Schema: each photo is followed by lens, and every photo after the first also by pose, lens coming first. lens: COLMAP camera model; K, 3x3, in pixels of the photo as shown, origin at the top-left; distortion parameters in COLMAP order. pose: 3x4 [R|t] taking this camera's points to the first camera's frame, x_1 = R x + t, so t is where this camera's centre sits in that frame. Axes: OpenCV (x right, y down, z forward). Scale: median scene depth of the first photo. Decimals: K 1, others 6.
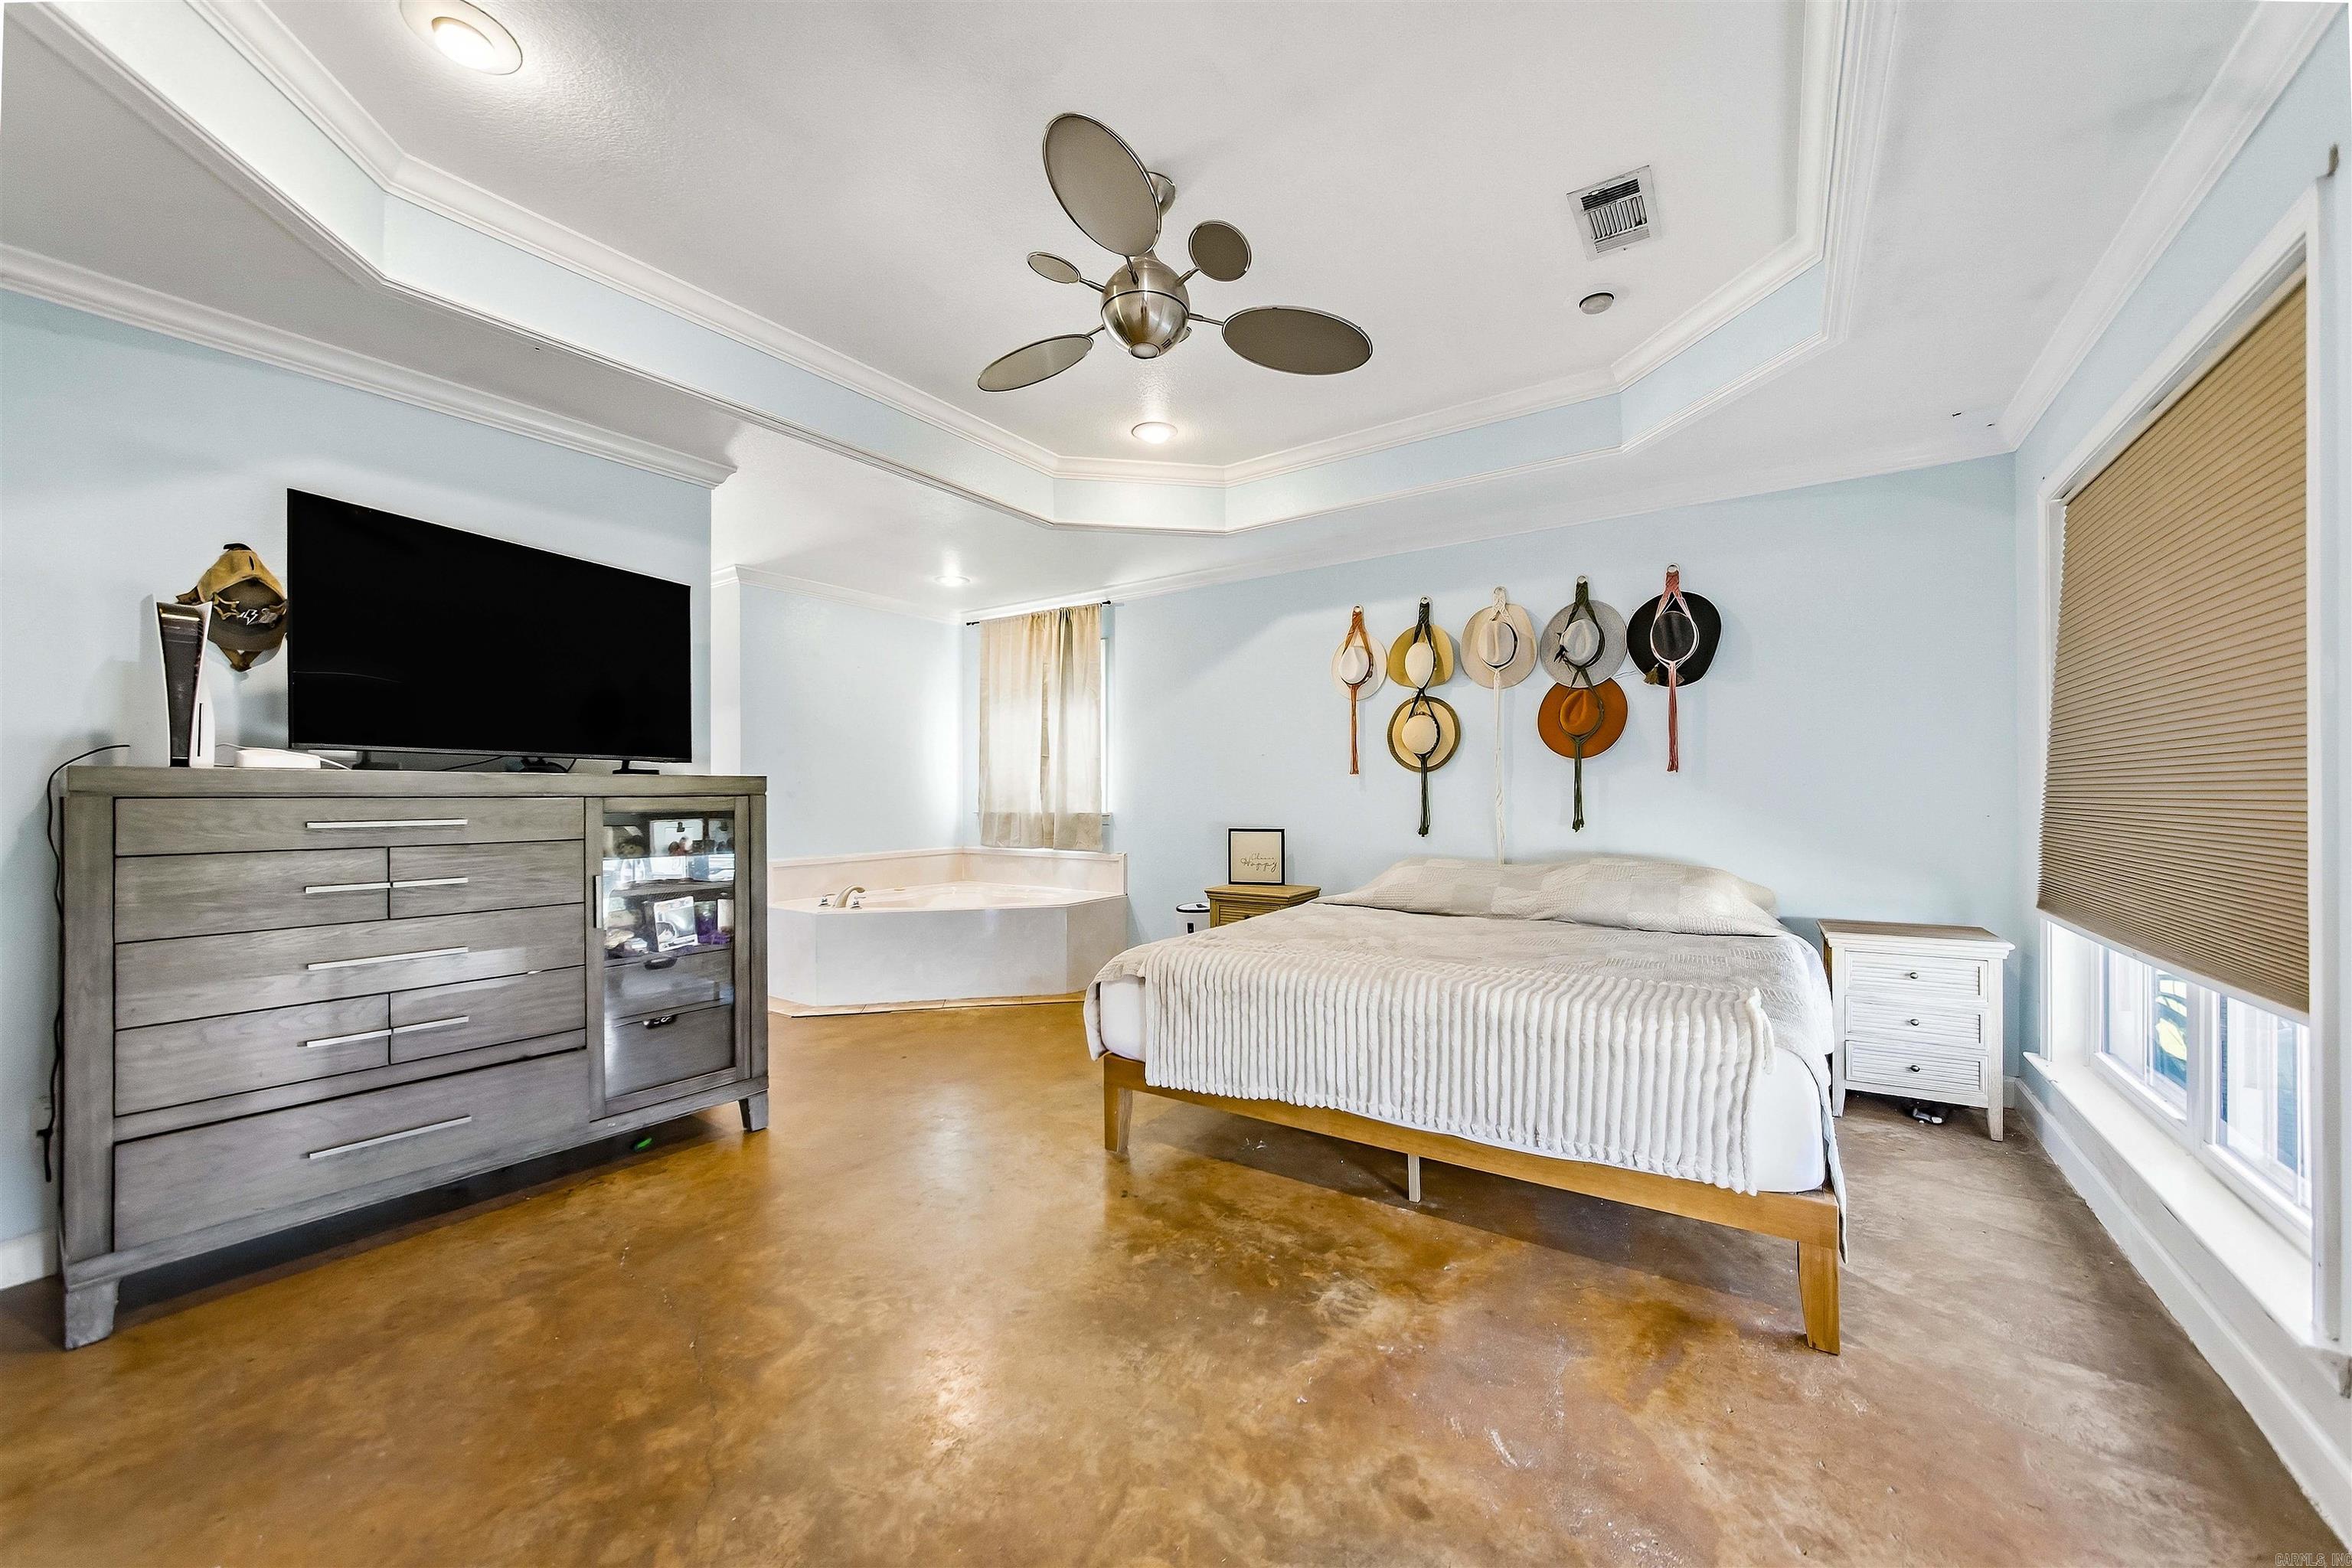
lens RADIAL K [[860.4, 0, 1171.0], [0, 860.4, 791.9], [0, 0, 1]] dist [-0.016799, -0.000048]
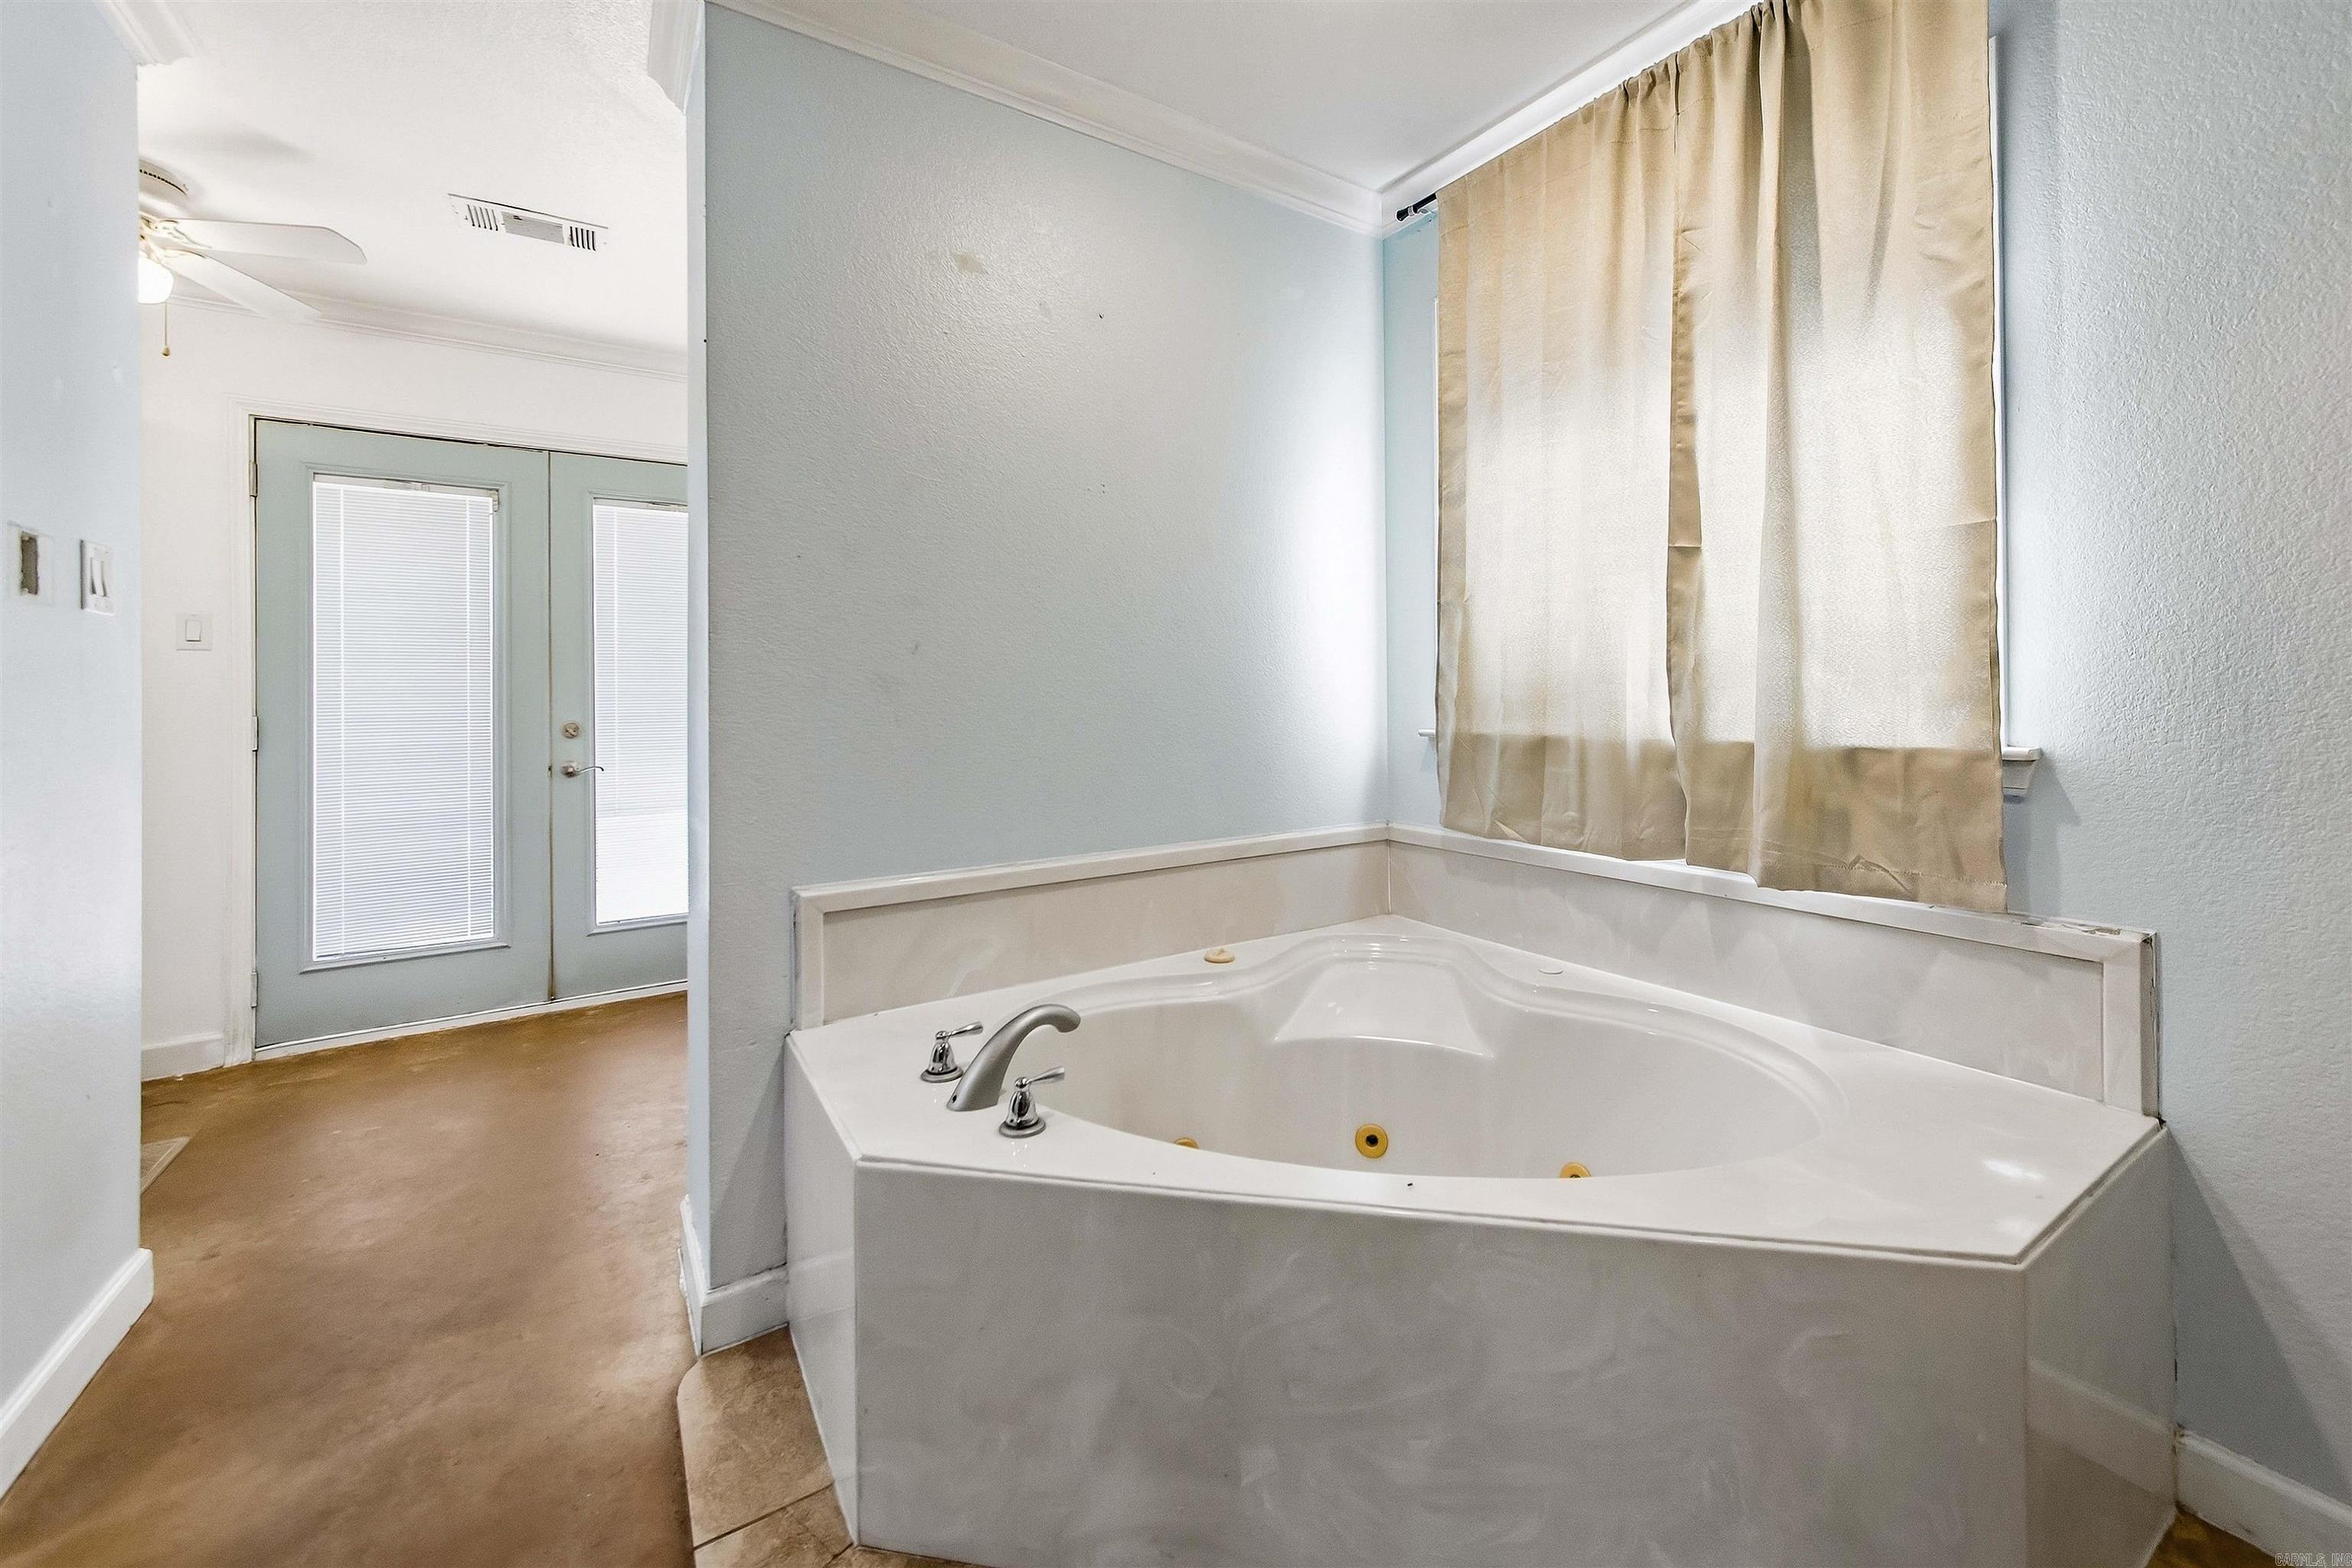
lens RADIAL K [[940.7, 0, 1183.5], [0, 940.7, 692.0], [0, 0, 1]] dist [-0.000515, -0.000020]
pose [[0.922266, -0.006445, -0.386502, -0.255031], [0.005407, 0.999978, -0.003773, 0.011341], [0.386518, 0.001390, 0.922281, 0.902239]]
